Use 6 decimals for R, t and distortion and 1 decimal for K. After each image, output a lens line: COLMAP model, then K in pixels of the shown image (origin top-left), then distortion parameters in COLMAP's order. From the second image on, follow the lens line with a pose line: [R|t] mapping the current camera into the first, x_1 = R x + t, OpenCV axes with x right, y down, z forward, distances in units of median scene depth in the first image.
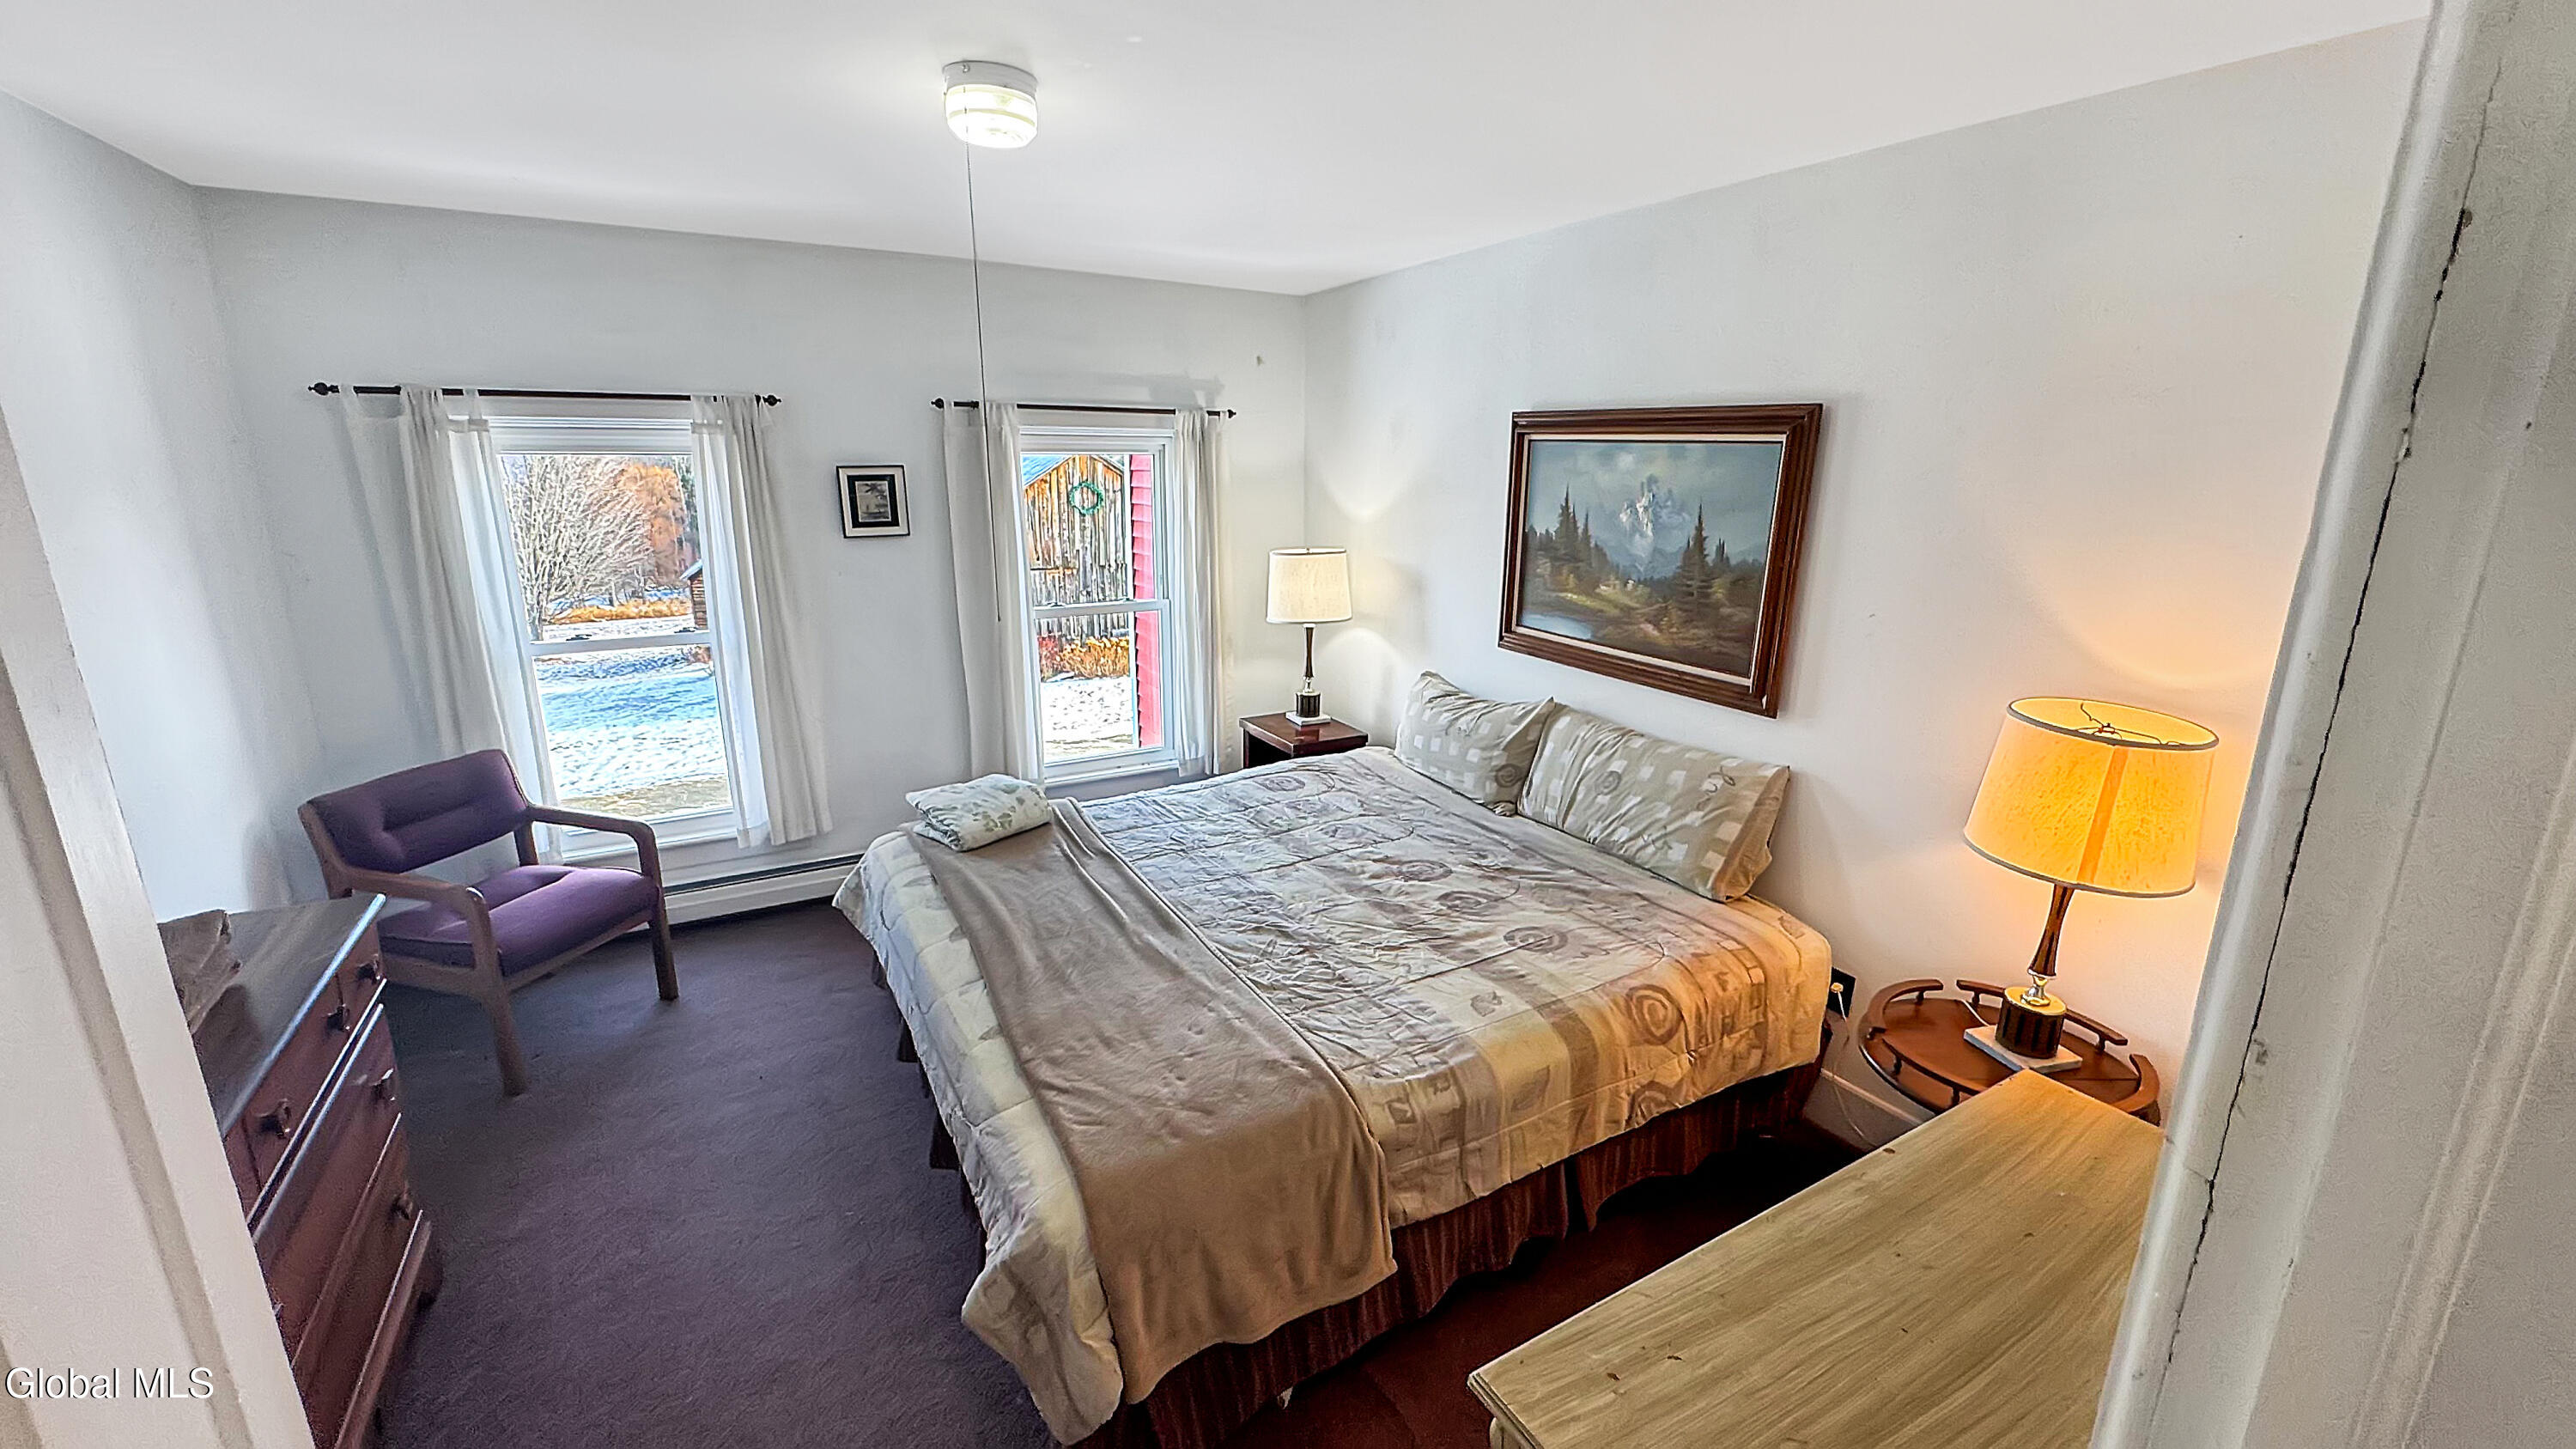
lens RADIAL K [[1037.7, 0, 1284.9], [0, 1037.7, 716.7], [0, 0, 1]] dist [0.005486, 0.000549]
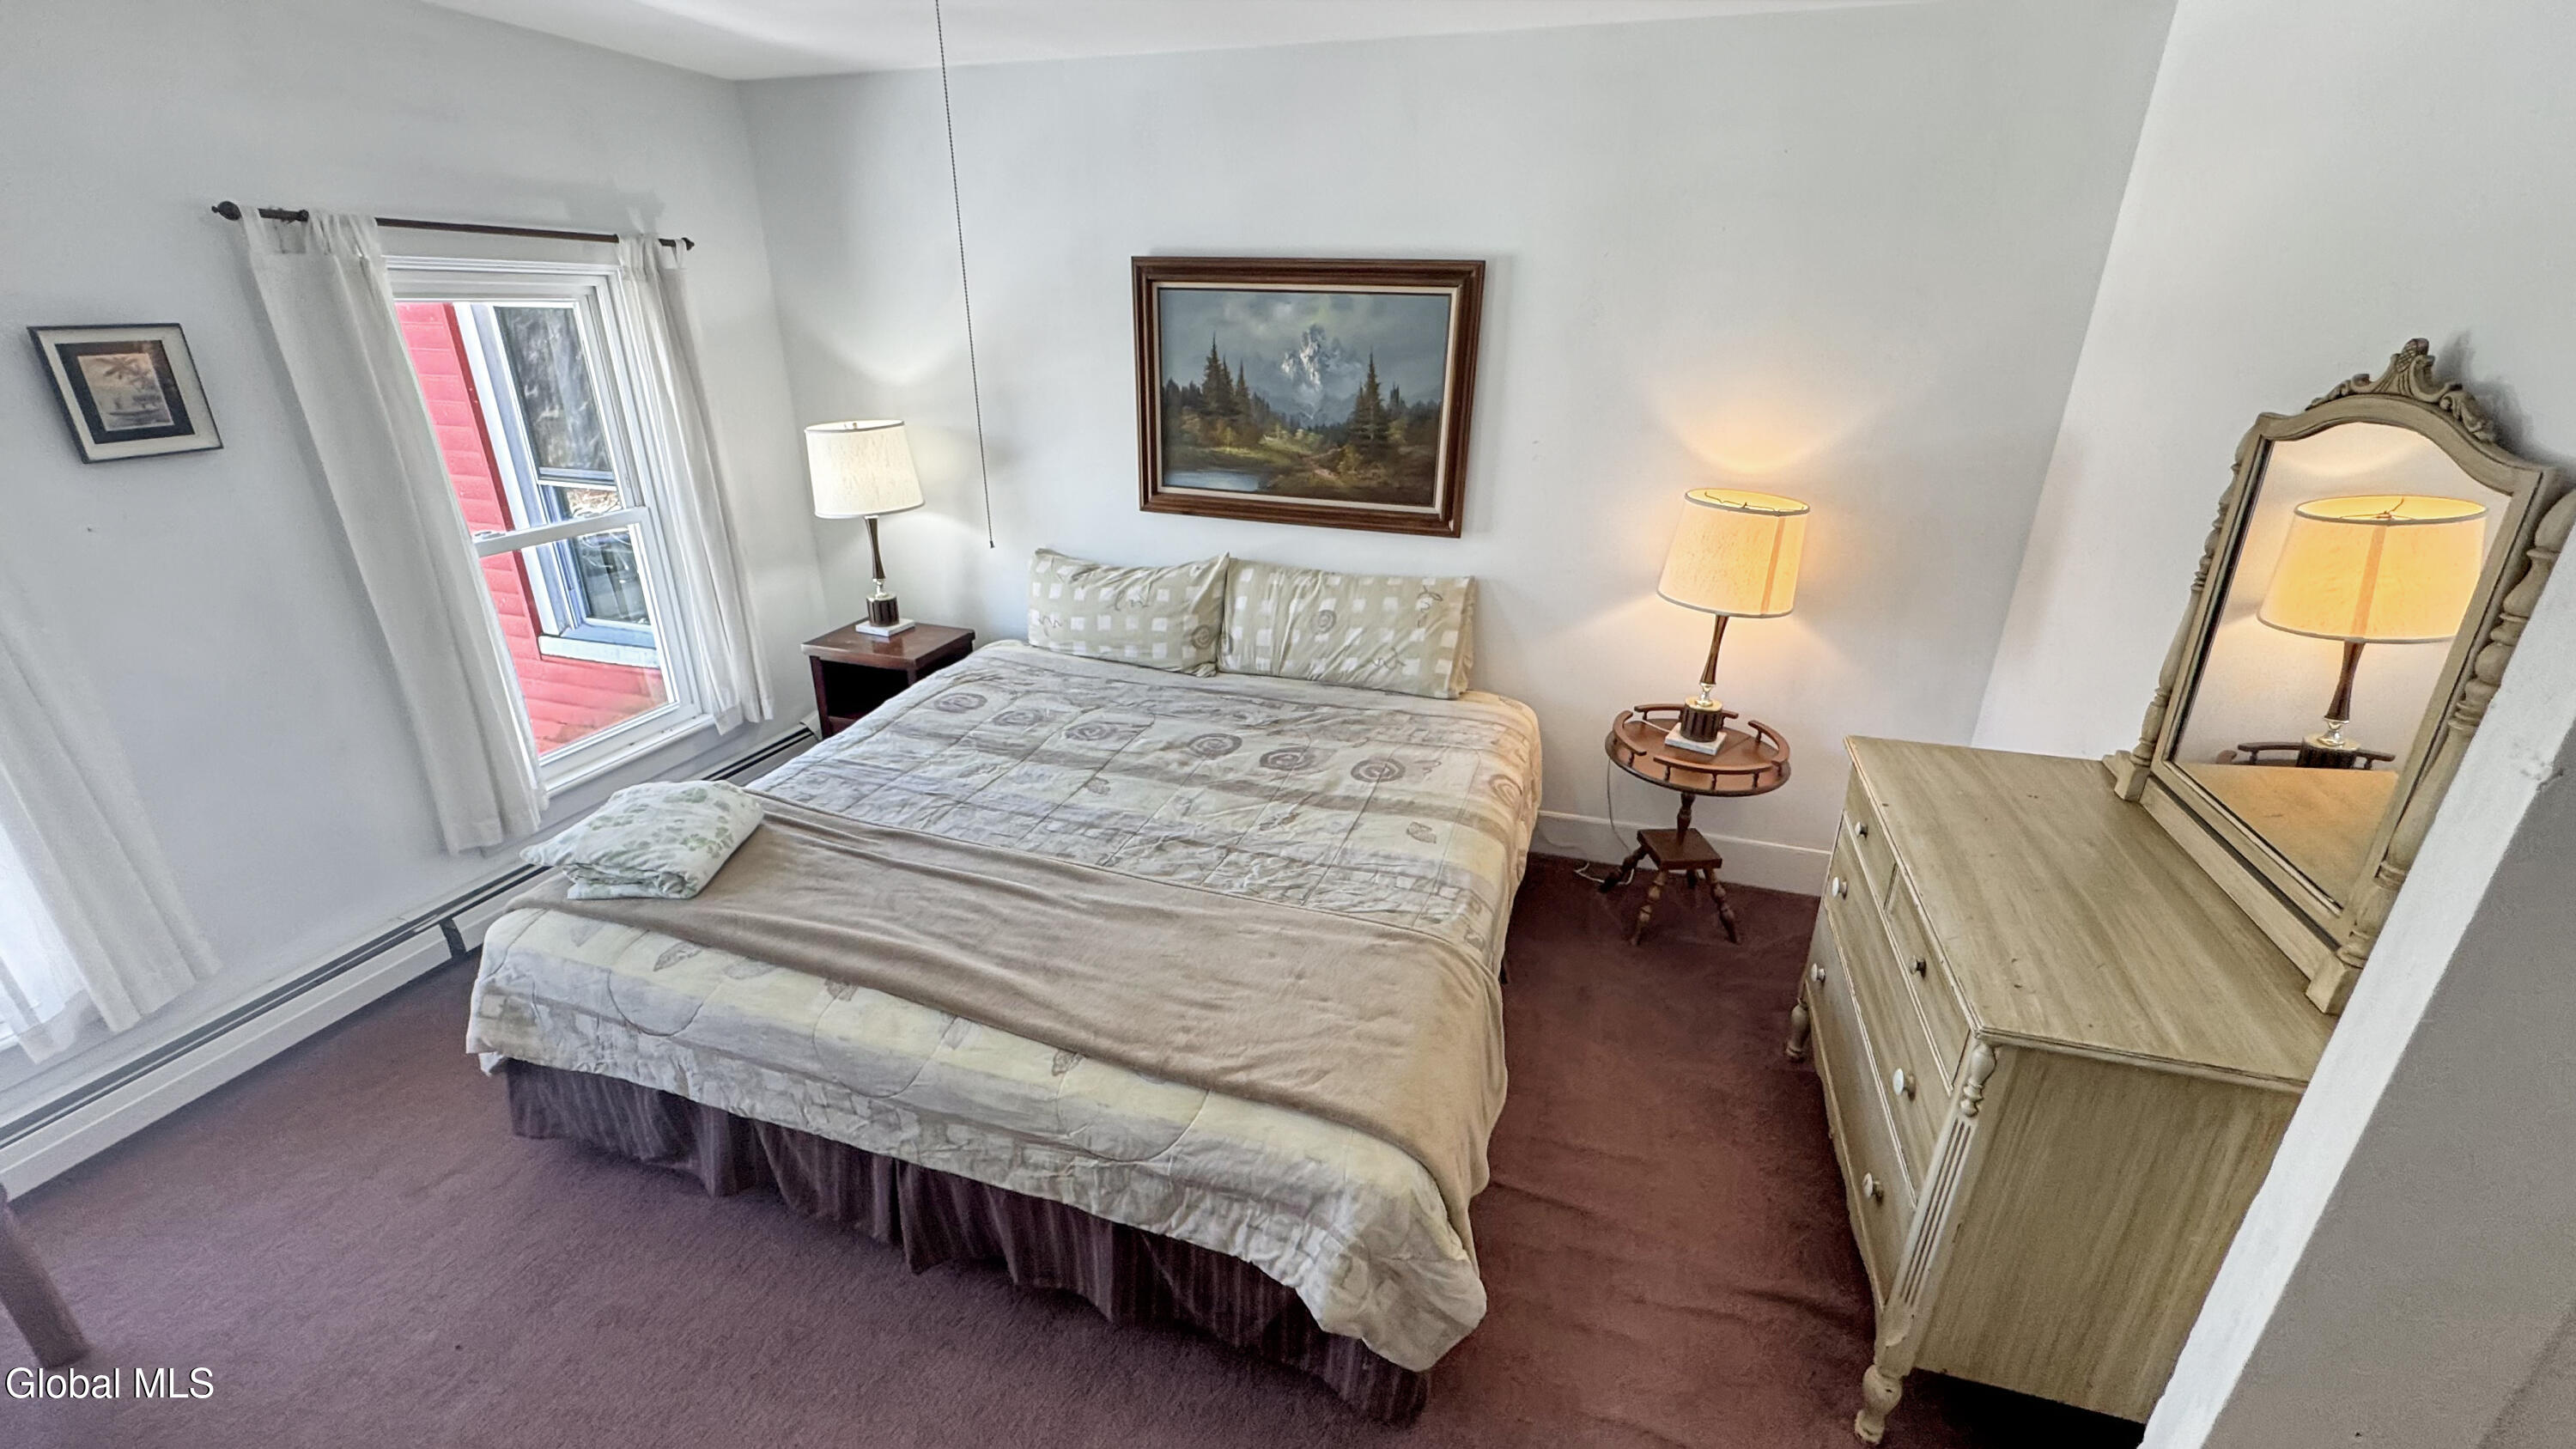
lens RADIAL K [[1037.7, 0, 1281.7], [0, 1037.7, 718.5], [0, 0, 1]] dist [0.005486, 0.000549]
pose [[0.735245, -0.254195, 0.628331, -0.416335], [0.163893, 0.966179, 0.199093, -0.059947], [-0.657689, -0.043403, 0.752038, 0.204259]]
